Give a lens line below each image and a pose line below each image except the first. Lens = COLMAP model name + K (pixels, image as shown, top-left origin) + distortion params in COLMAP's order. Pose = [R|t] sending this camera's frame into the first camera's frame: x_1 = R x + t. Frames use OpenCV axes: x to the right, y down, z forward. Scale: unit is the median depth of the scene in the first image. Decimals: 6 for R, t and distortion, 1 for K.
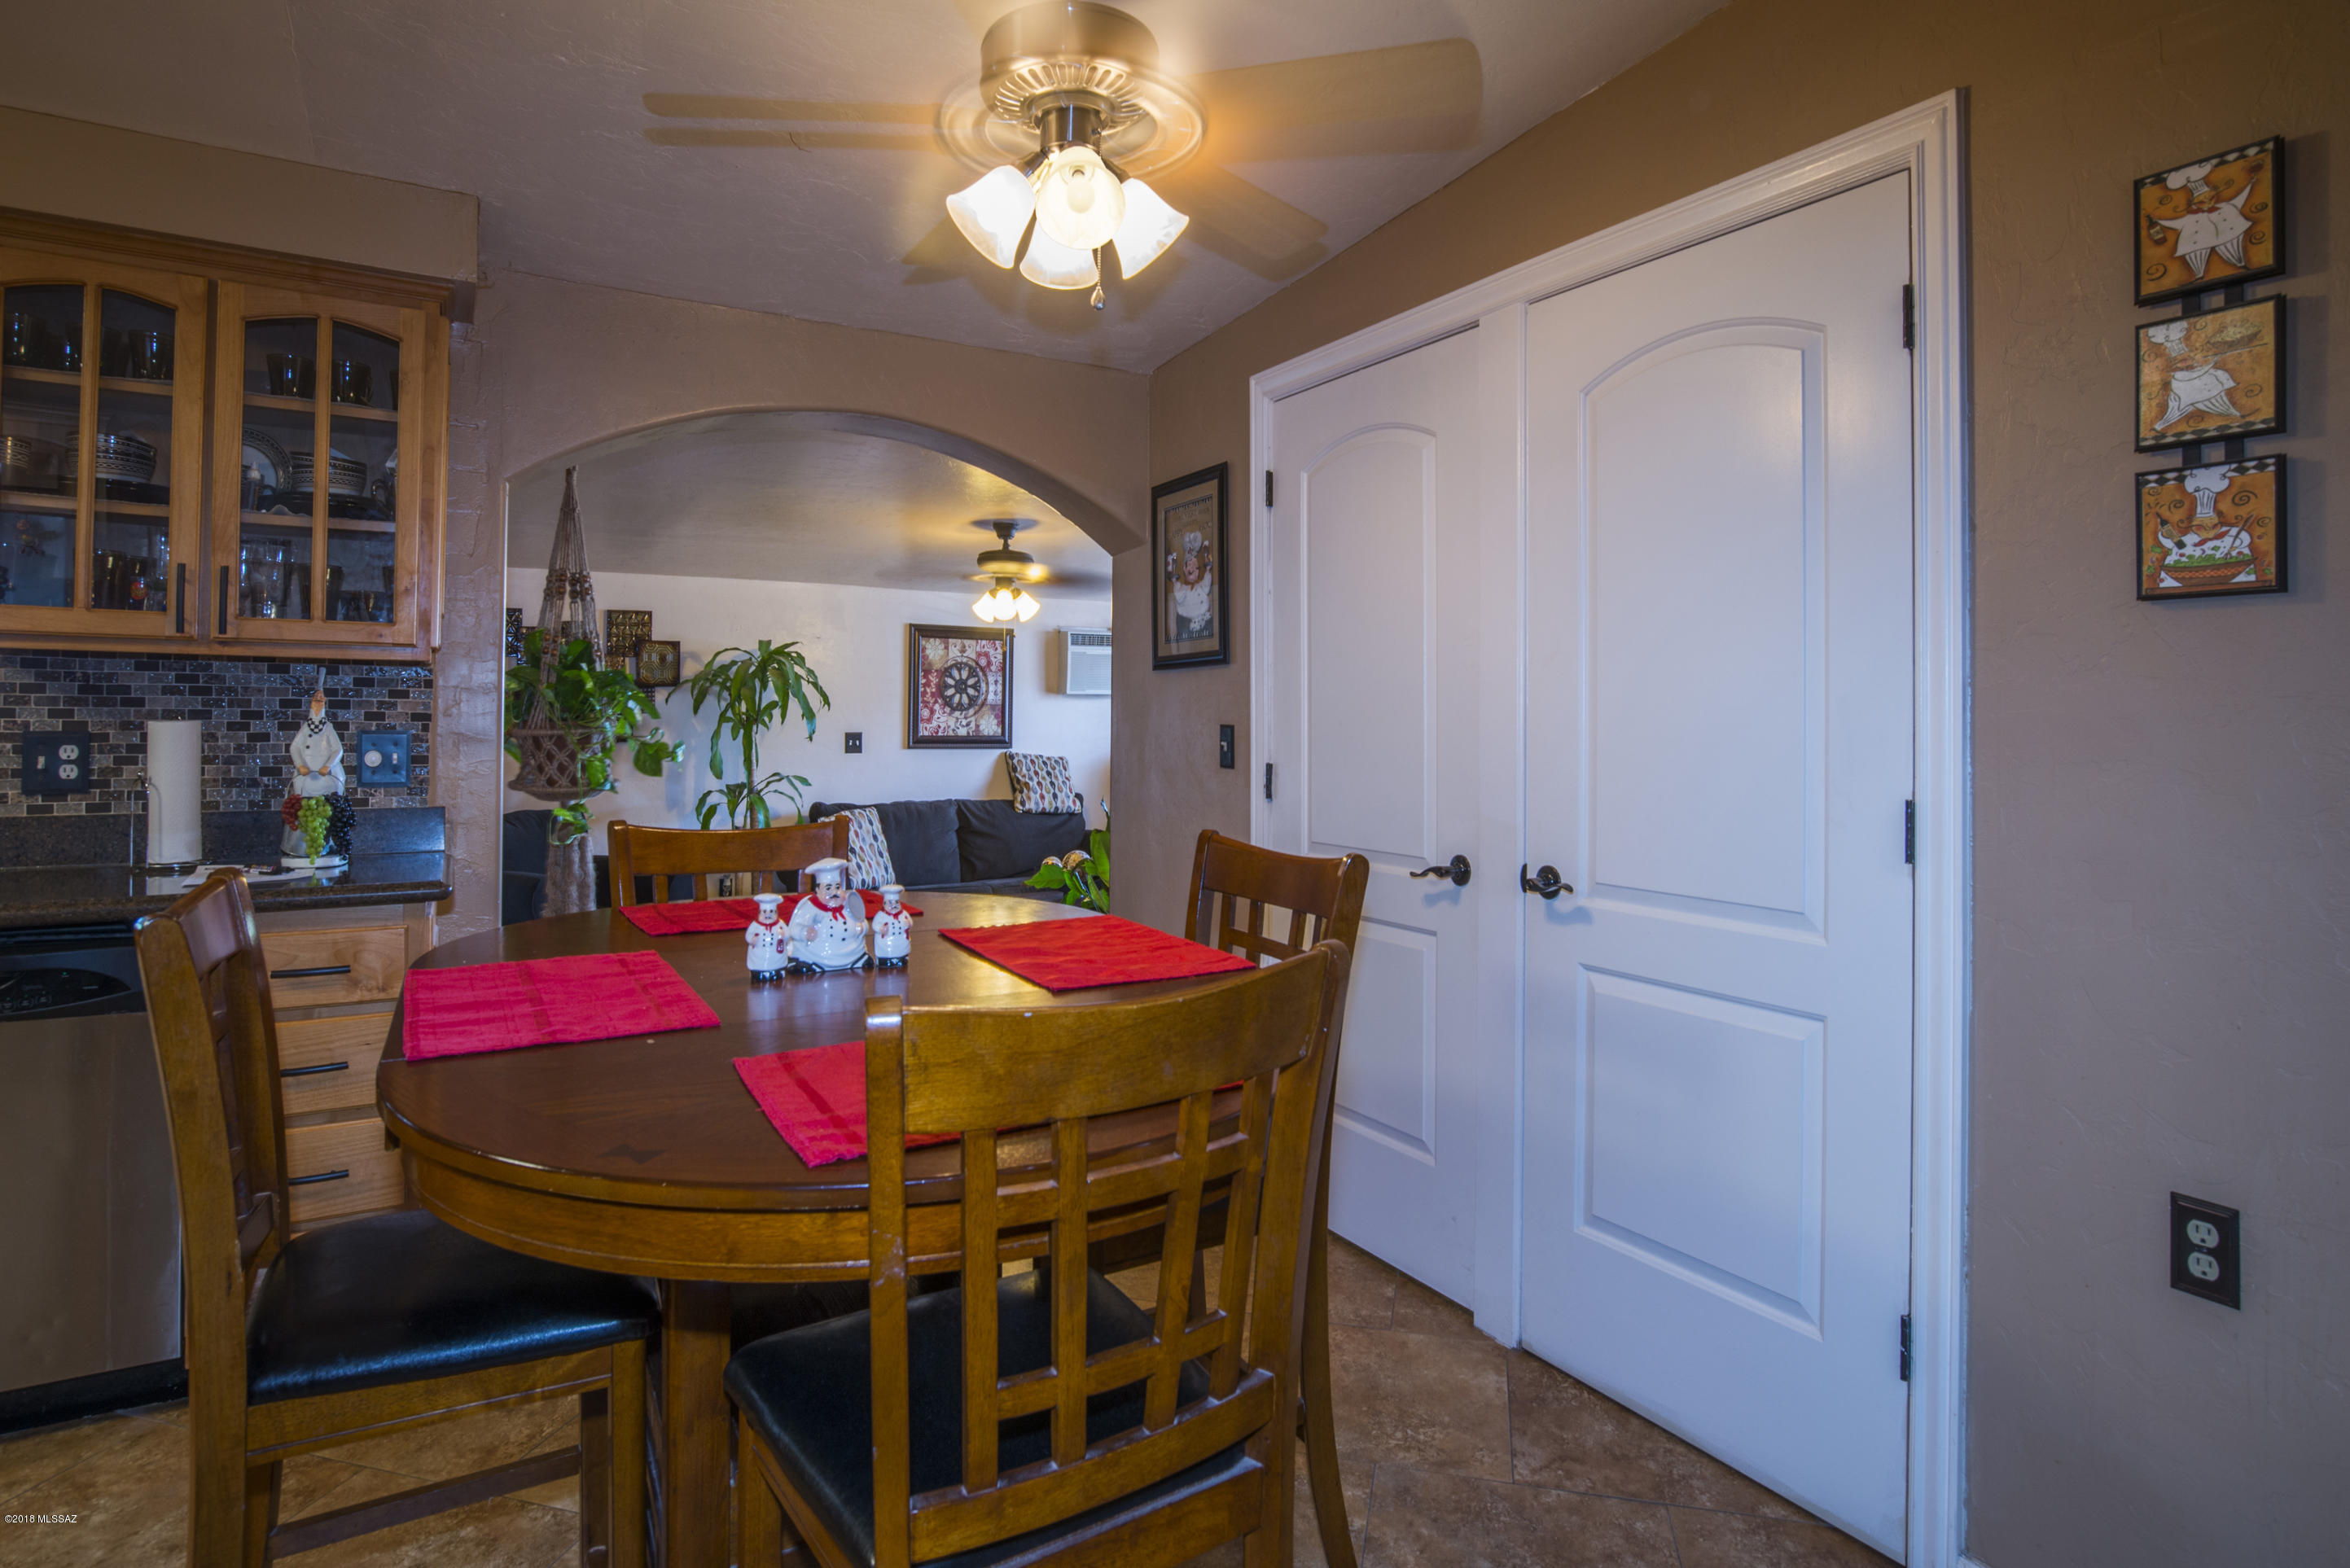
lens RADIAL K [[1329.8, 0, 1137.2], [0, 1329.8, 726.5], [0, 0, 1]] dist [-0.005203, 0.009338]
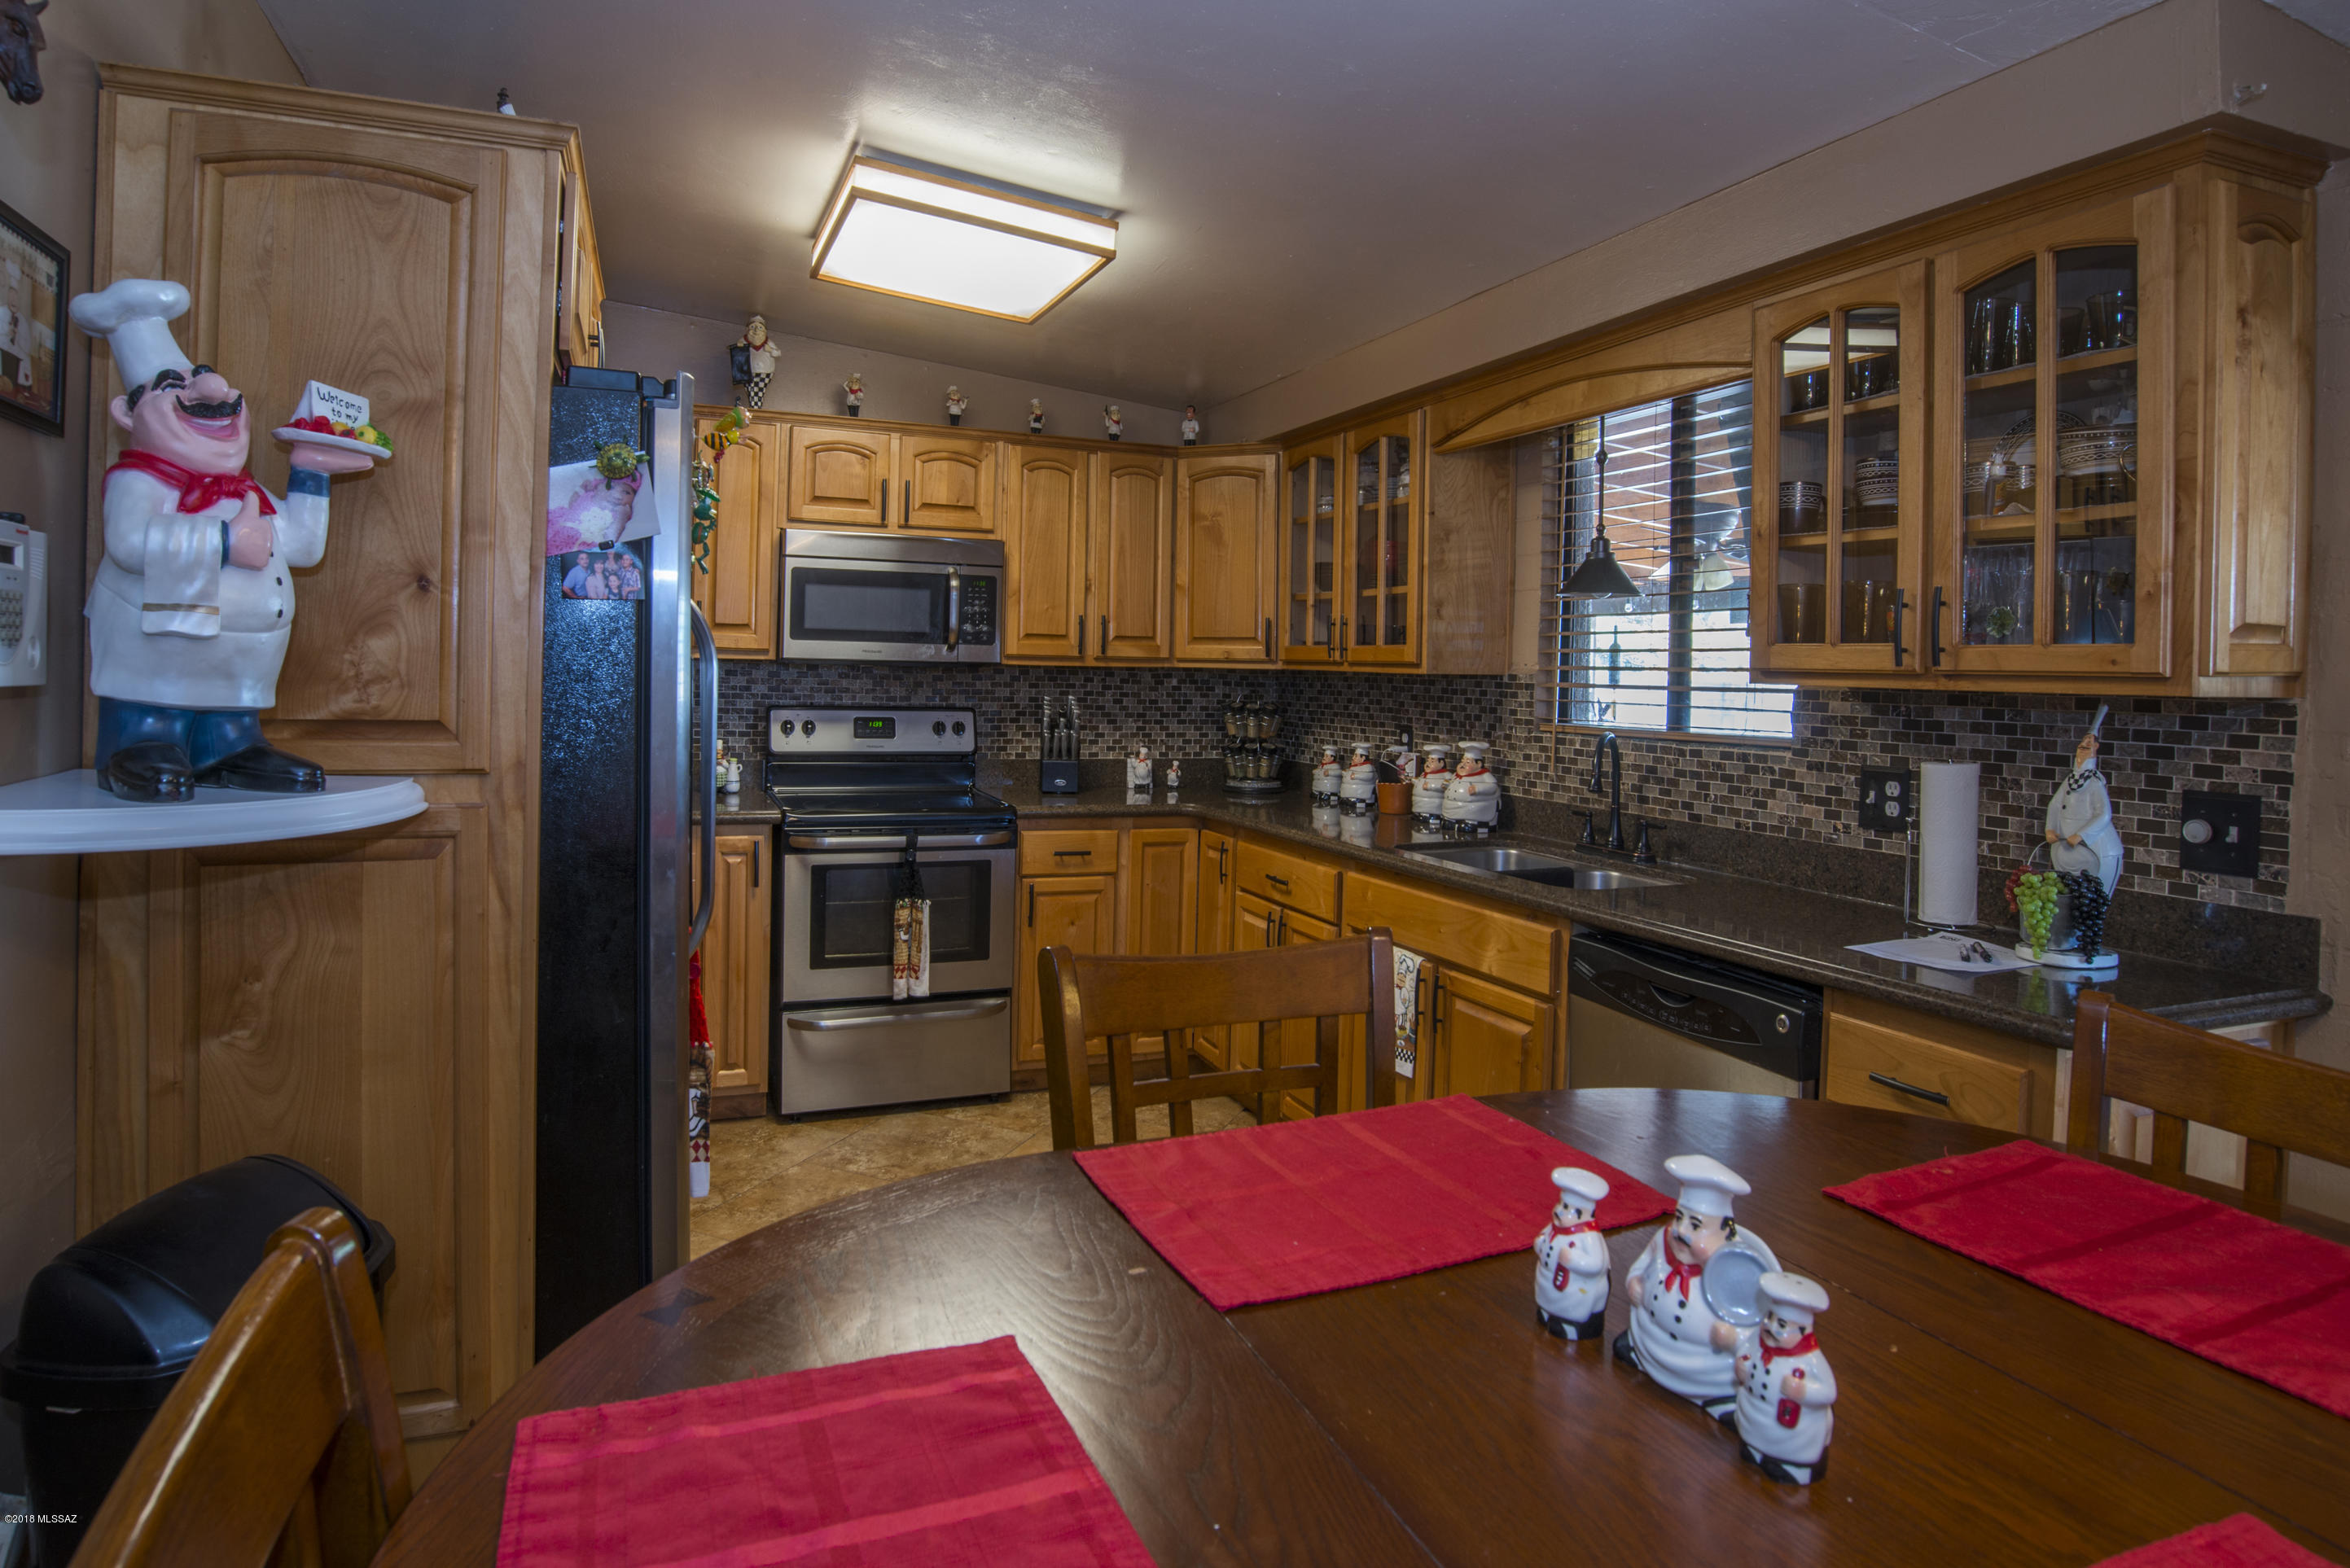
lens RADIAL K [[1329.8, 0, 1173.2], [0, 1329.8, 682.3], [0, 0, 1]] dist [-0.005203, 0.009338]
pose [[-0.166188, 0.005346, -0.986080, 0.232932], [-0.018371, 0.999795, 0.008516, -0.056508], [0.985923, 0.019531, -0.166056, 0.643981]]
